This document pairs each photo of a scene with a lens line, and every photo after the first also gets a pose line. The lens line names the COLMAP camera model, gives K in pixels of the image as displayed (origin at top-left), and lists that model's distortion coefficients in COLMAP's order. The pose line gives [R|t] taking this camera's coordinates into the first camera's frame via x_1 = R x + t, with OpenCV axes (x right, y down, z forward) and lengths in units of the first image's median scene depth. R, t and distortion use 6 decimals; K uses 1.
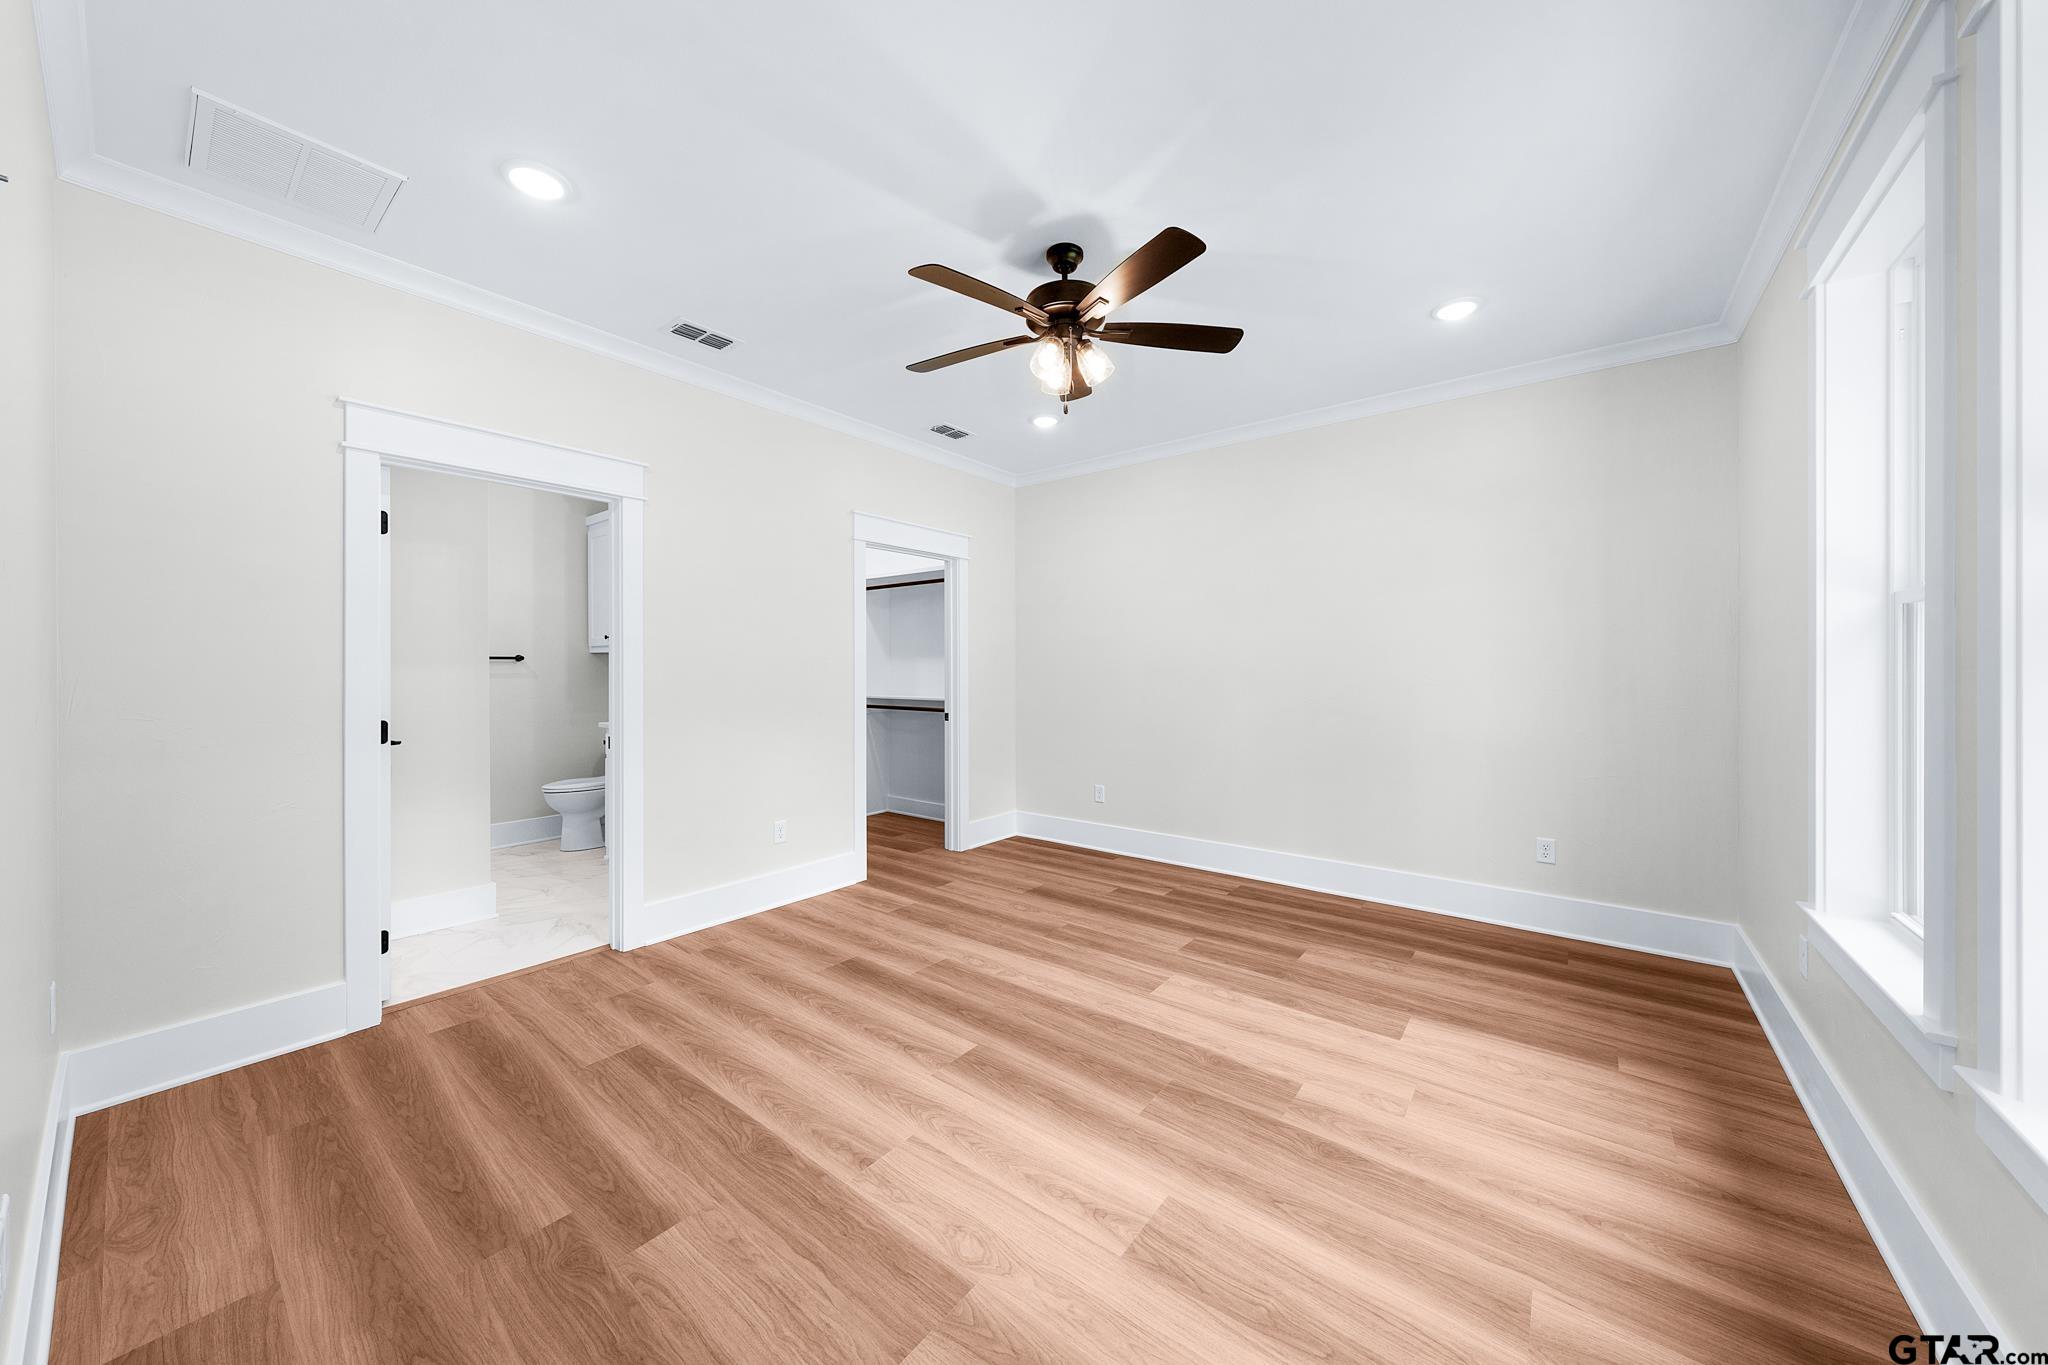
lens RADIAL K [[704.7, 0, 1024.9], [0, 704.7, 665.7], [0, 0, 1]] dist [-0.000991, 0.000081]
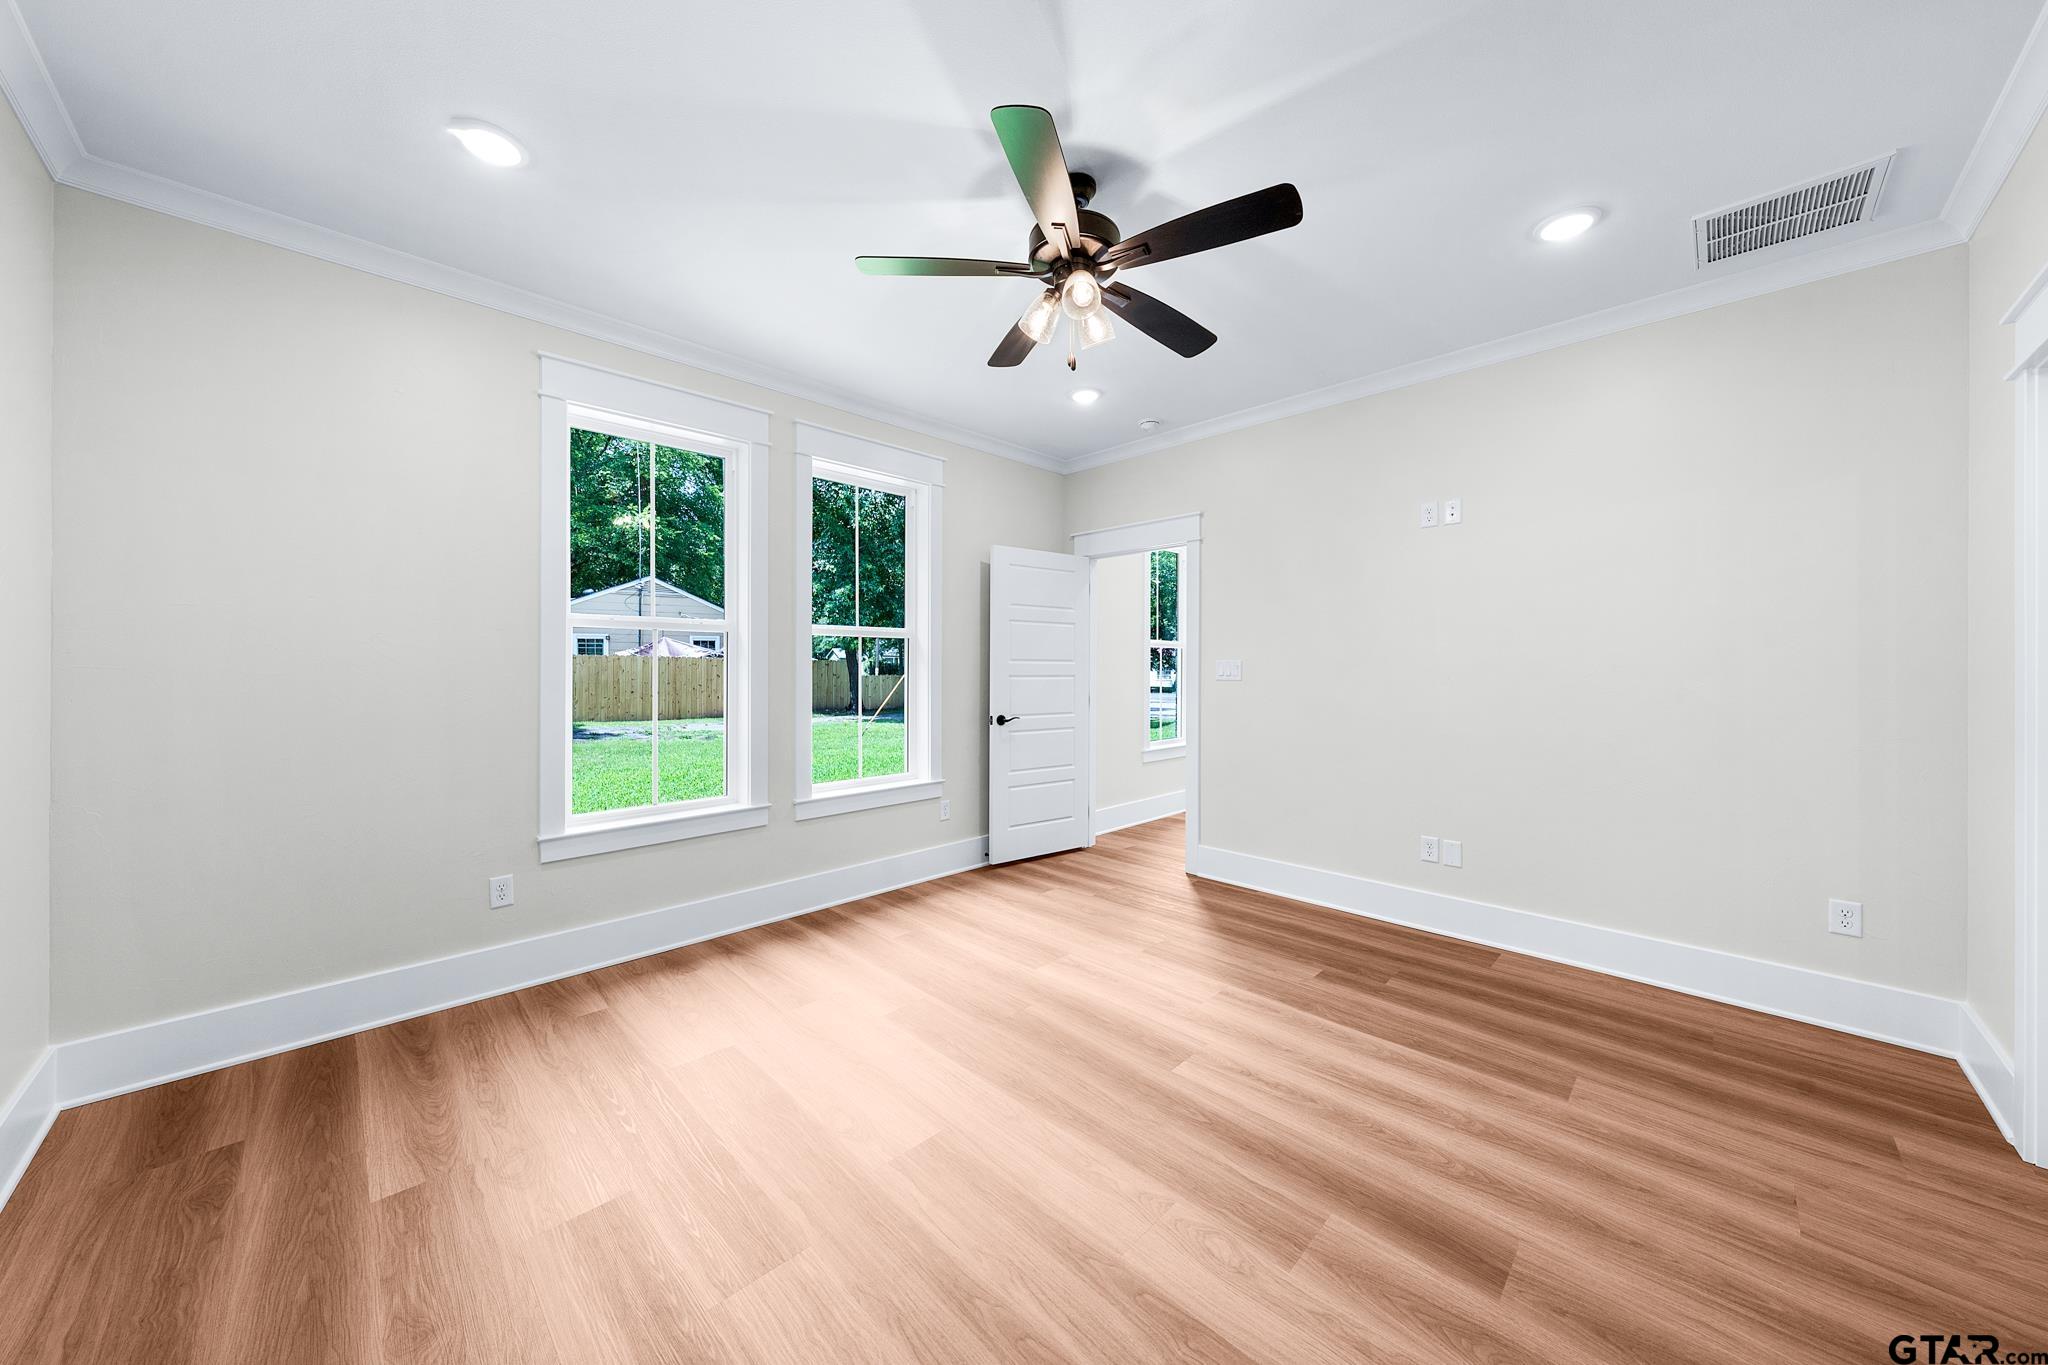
lens RADIAL K [[704.7, 0, 1023.4], [0, 704.7, 672.7], [0, 0, 1]] dist [-0.000991, 0.000081]
pose [[-0.992678, -0.002872, 0.120760, 0.017085], [-0.001809, 0.999959, 0.008909, 0.005955], [-0.120780, 0.008625, -0.992642, 2.053234]]
